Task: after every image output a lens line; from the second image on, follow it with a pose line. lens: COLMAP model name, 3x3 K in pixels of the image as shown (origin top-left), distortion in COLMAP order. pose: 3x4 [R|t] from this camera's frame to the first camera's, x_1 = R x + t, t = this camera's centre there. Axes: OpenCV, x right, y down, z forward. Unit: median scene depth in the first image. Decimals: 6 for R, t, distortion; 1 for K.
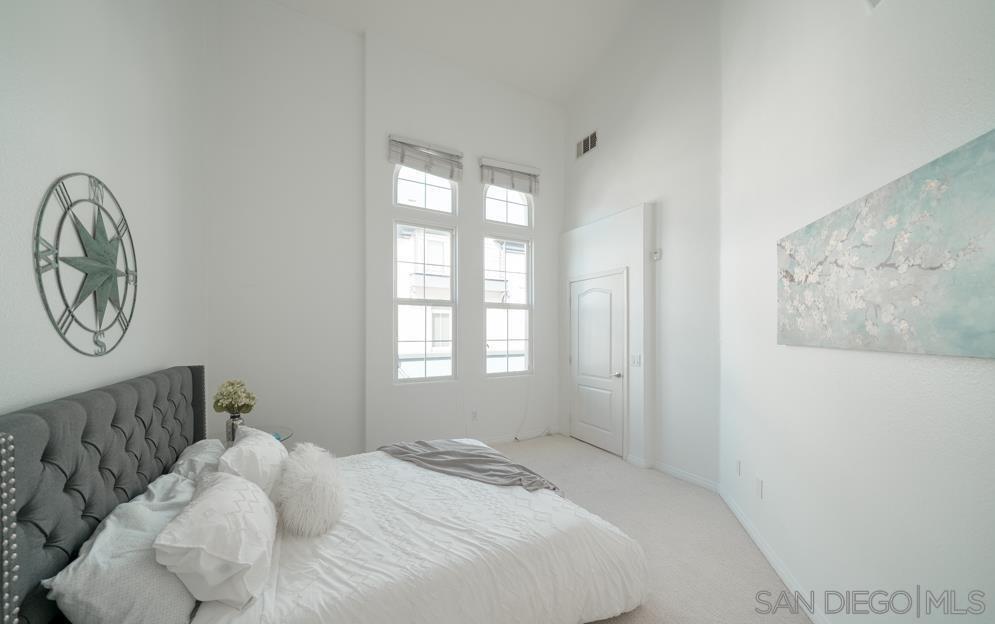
lens RADIAL K [[354.7, 0, 497.5], [0, 354.7, 312.0], [0, 0, 1]] dist [-0.000356, -0.000039]
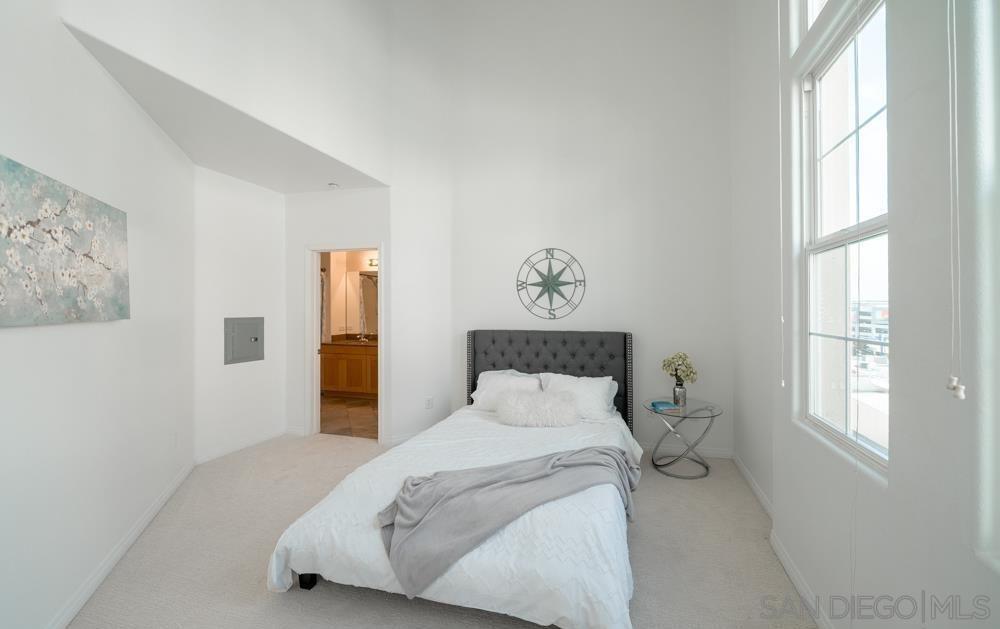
lens RADIAL K [[373.4, 0, 538.5], [0, 373.4, 311.7], [0, 0, 1]] dist [-0.000549, -0.000177]
pose [[-0.695222, 0.000613, -0.718795, 0.836341], [0.030439, 0.999128, -0.028588, 0.147557], [0.718151, -0.041755, -0.694634, 2.835562]]
